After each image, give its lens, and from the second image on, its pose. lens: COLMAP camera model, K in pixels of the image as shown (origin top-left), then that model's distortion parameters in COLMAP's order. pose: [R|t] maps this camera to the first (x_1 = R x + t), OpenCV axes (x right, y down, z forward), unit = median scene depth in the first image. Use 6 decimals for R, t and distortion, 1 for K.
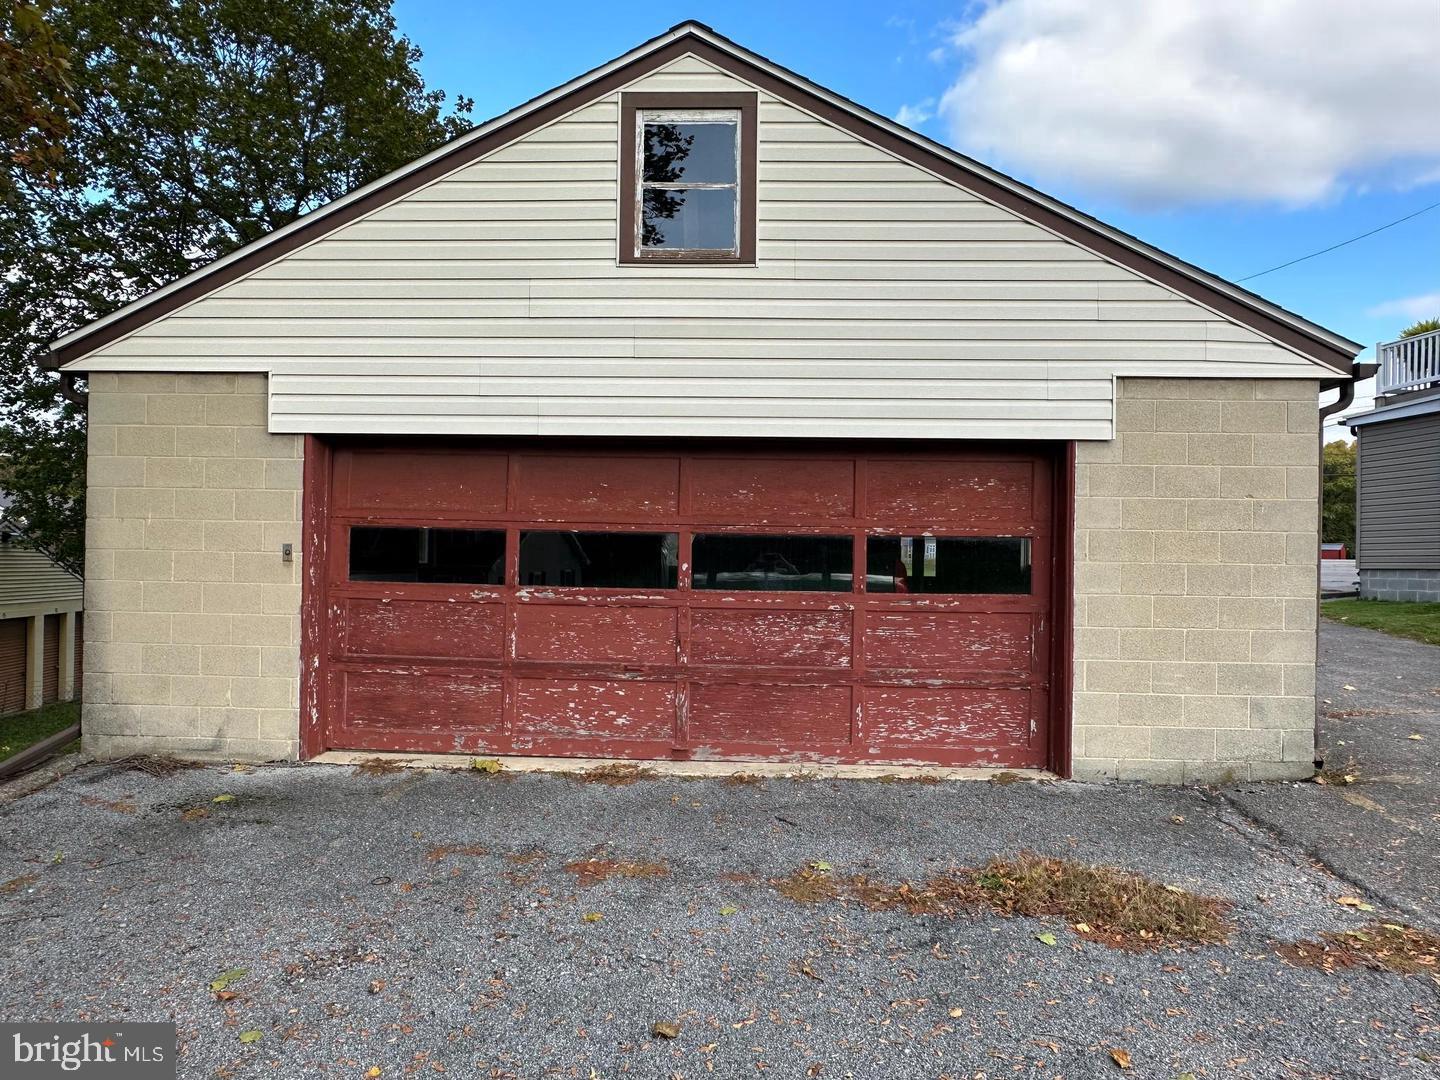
lens RADIAL K [[947.5, 0, 721.1], [0, 947.5, 550.9], [0, 0, 1]] dist [-0.003106, 0.005519]
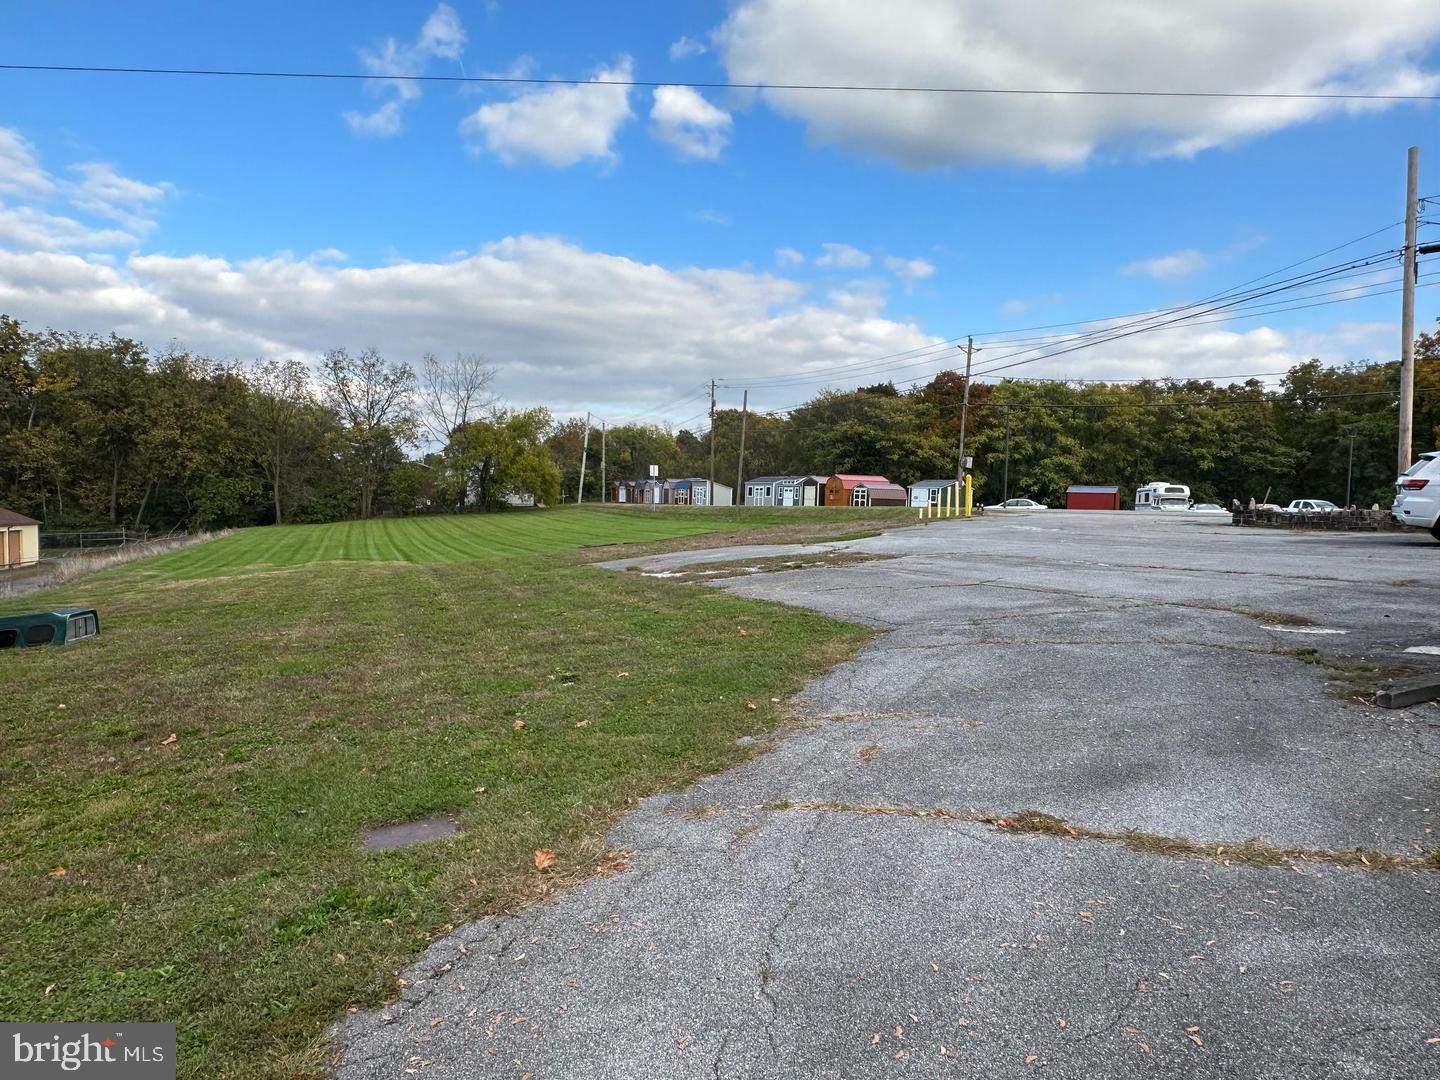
lens RADIAL K [[947.5, 0, 721.4], [0, 947.5, 548.5], [0, 0, 1]] dist [-0.003106, 0.005519]
pose [[0.978173, -0.017513, 0.207052, 0.996966], [0.005324, 0.998227, 0.059283, -0.050222], [-0.207723, -0.056887, 0.976532, 2.093812]]
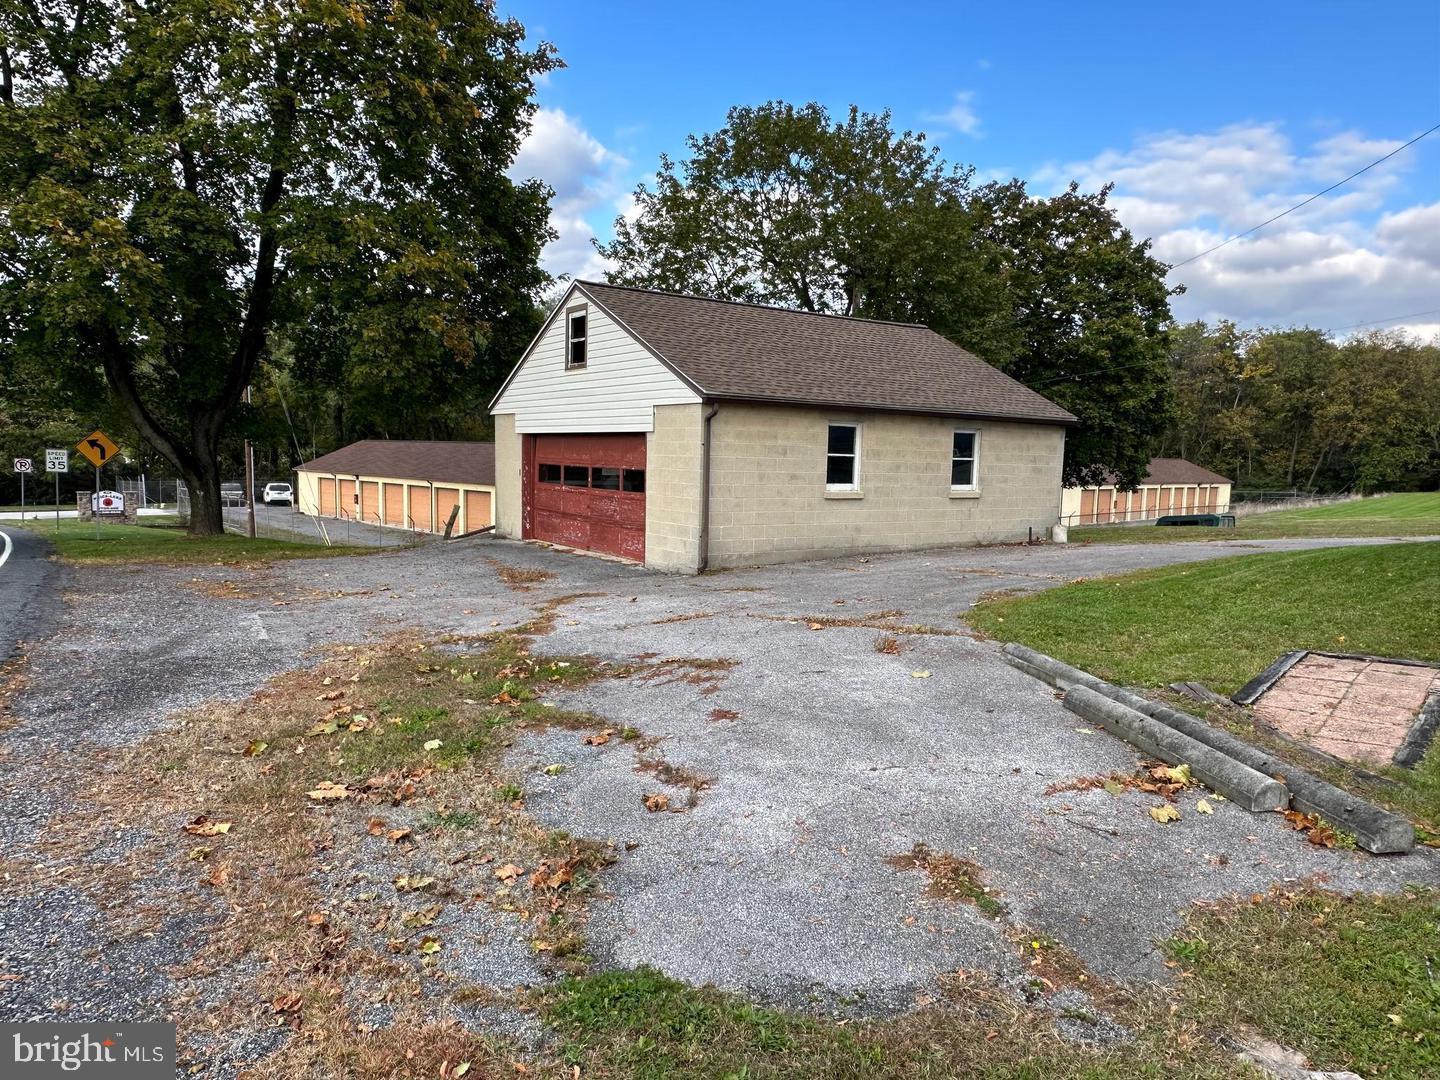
lens RADIAL K [[947.5, 0, 712.7], [0, 947.5, 545.3], [0, 0, 1]] dist [-0.003106, 0.005519]
pose [[0.594966, 0.075504, -0.800197, 2.394317], [-0.004940, 0.995903, 0.090298, -0.043362], [0.803736, -0.049771, 0.592901, -0.331627]]
